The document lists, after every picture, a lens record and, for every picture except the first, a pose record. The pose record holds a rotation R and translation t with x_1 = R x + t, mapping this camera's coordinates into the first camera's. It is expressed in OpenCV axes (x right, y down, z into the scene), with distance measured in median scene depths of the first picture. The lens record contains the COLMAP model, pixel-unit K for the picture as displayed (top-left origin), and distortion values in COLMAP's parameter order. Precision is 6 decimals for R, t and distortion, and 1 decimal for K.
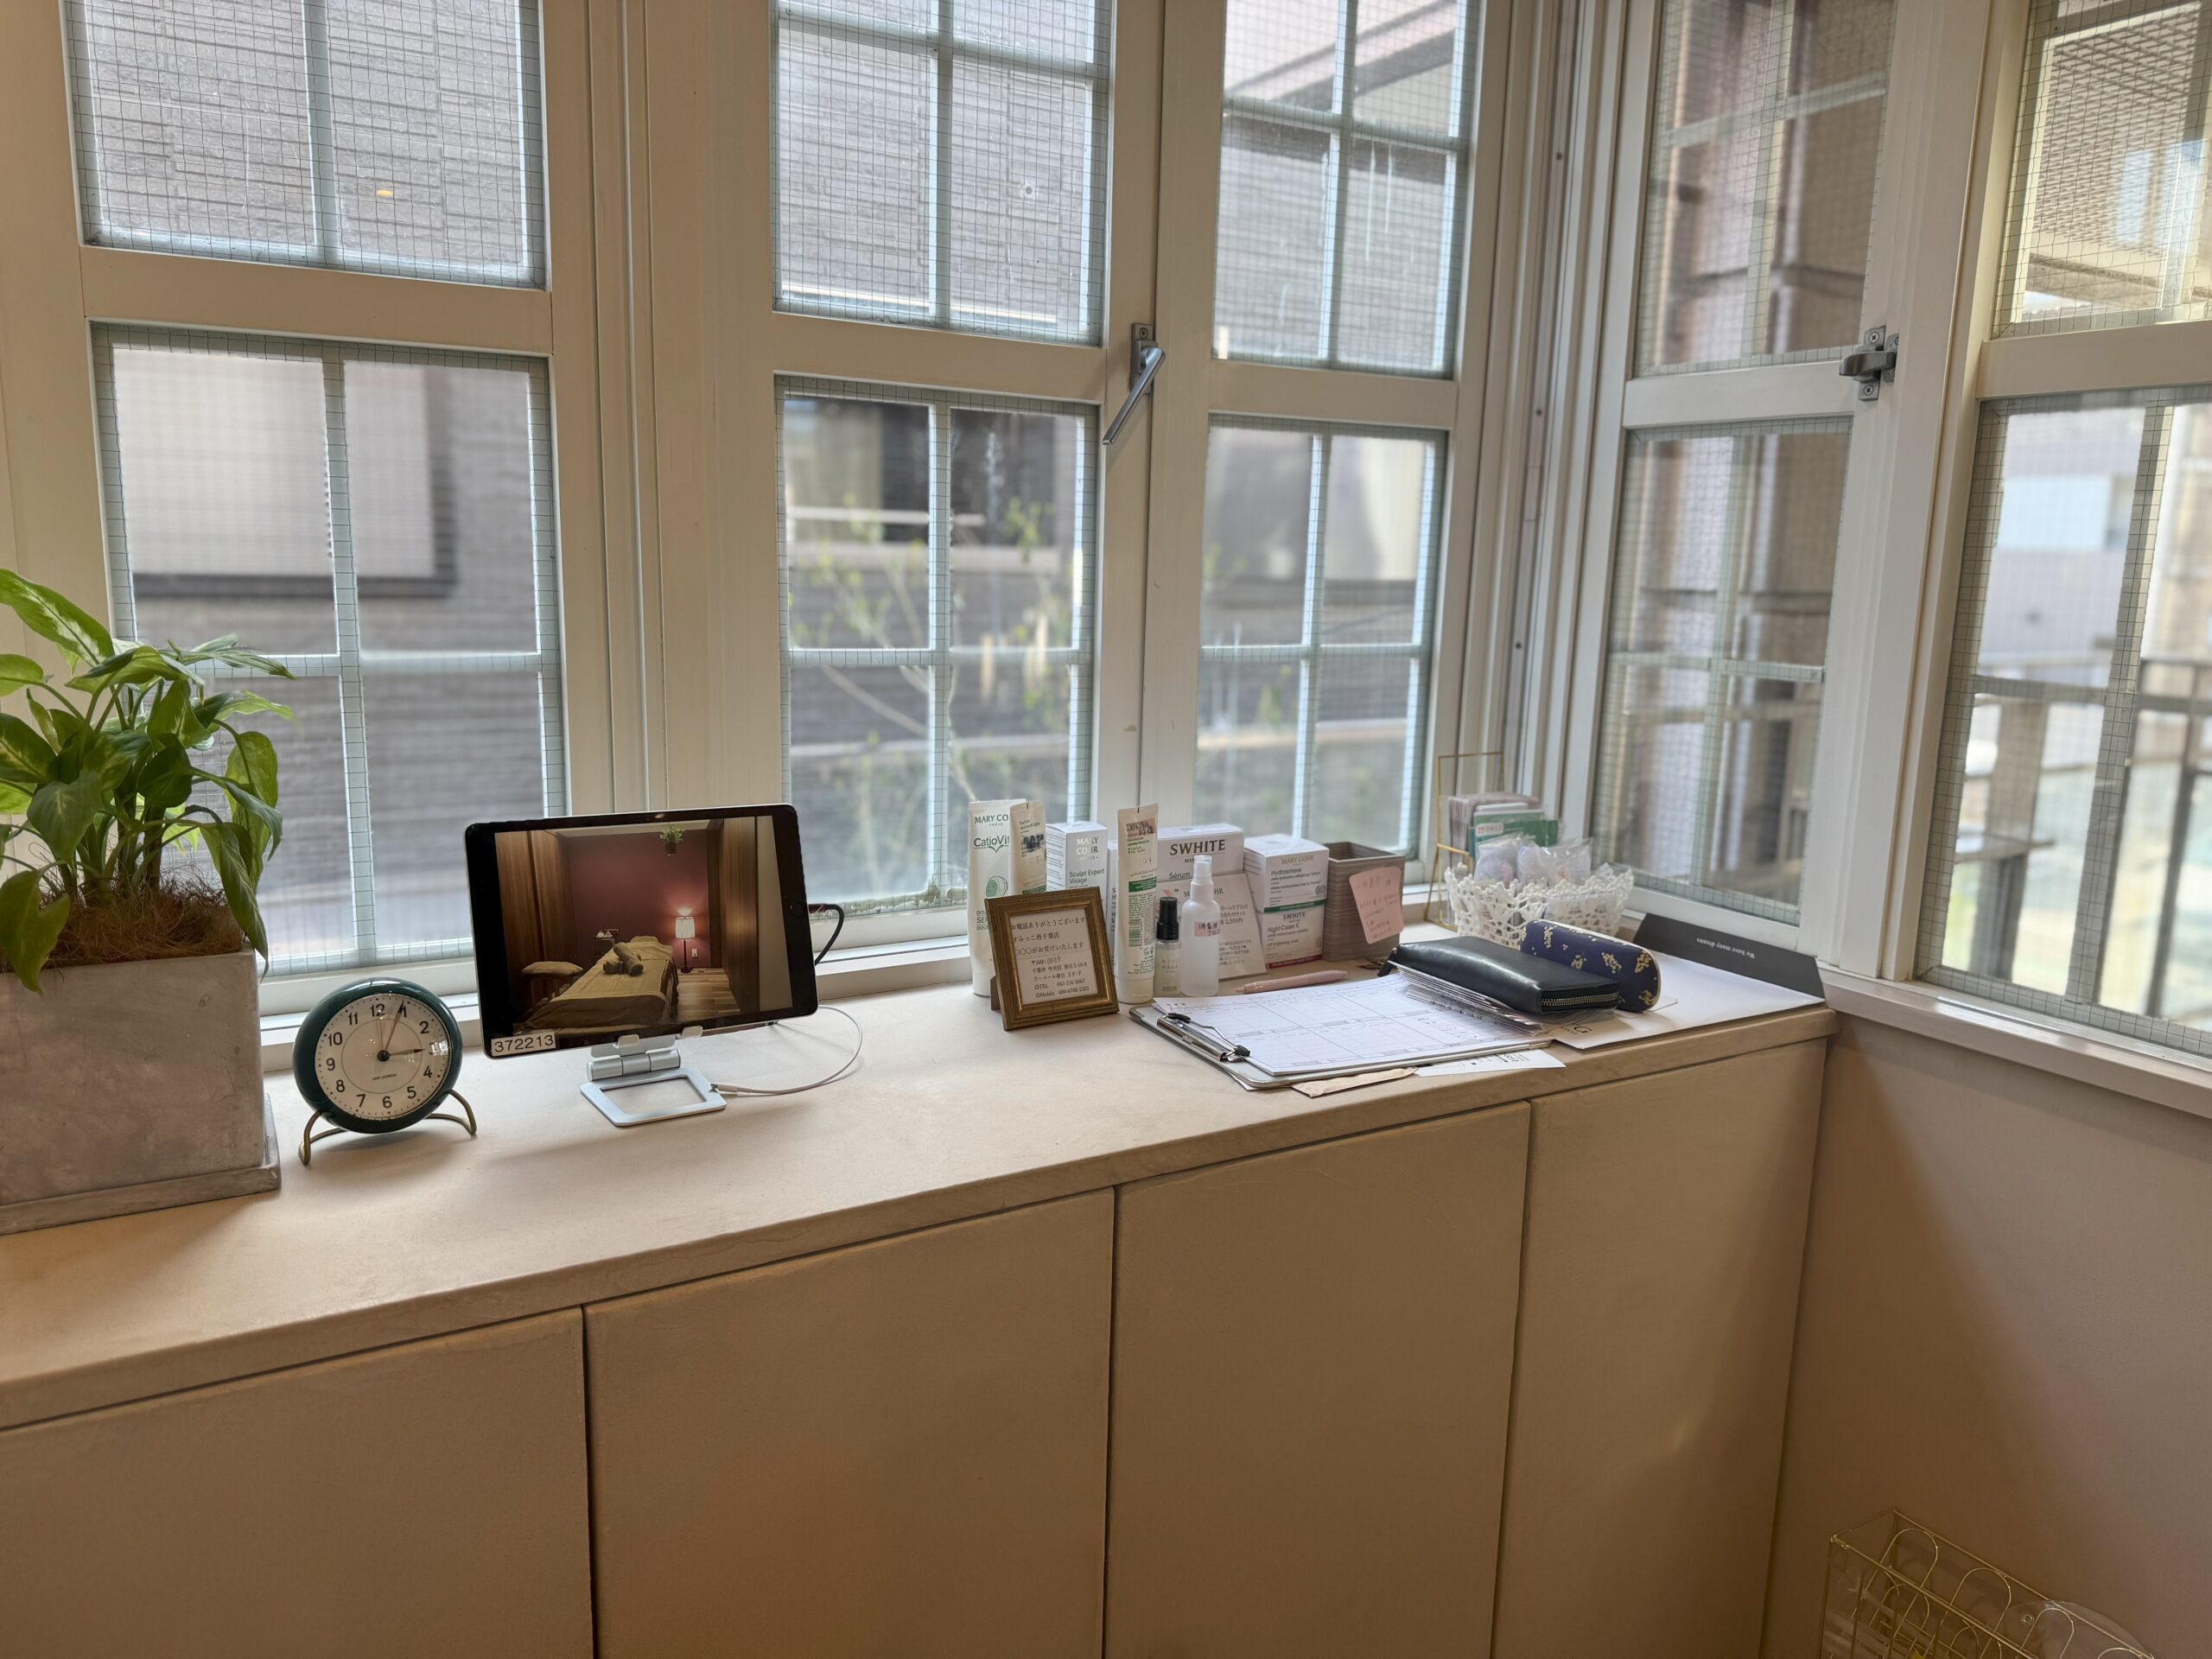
lens RADIAL K [[1543.0, 0, 1102.0], [0, 1543.0, 824.5], [0, 0, 1]] dist [0.022080, -0.005363]
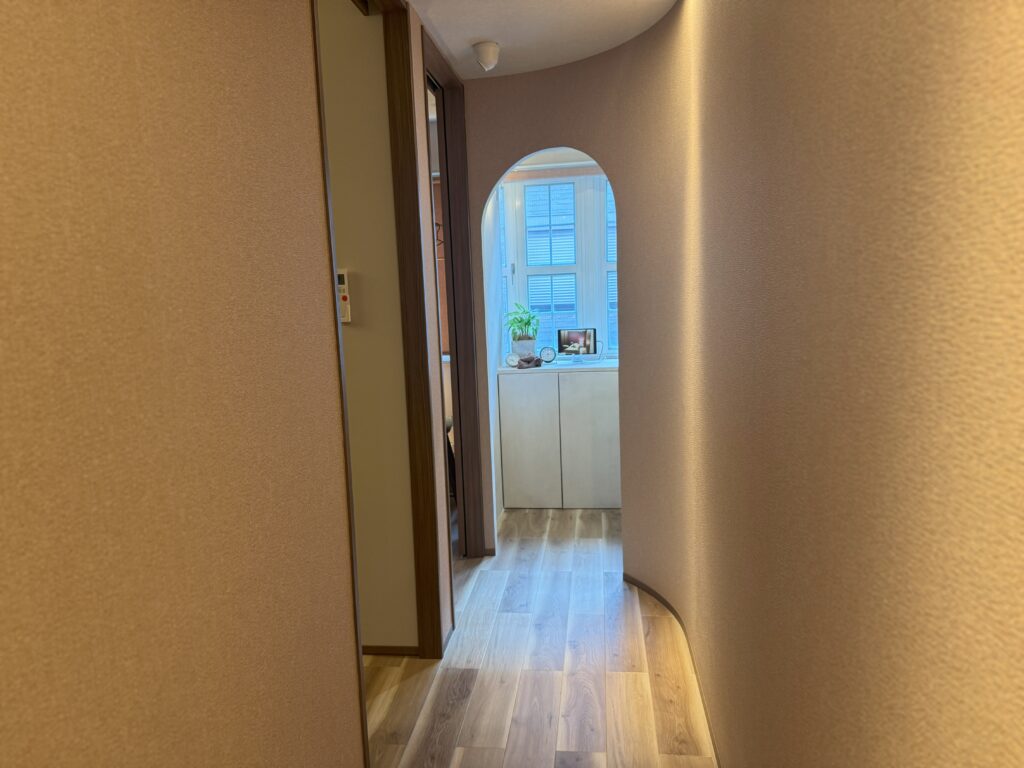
lens RADIAL K [[714.3, 0, 511.2], [0, 714.3, 384.5], [0, 0, 1]] dist [0.022080, -0.005363]
pose [[0.799480, 0.021730, -0.600300, 1.760436], [-0.048030, 0.998458, -0.027824, 0.422919], [0.598770, 0.051077, 0.799291, -2.307010]]
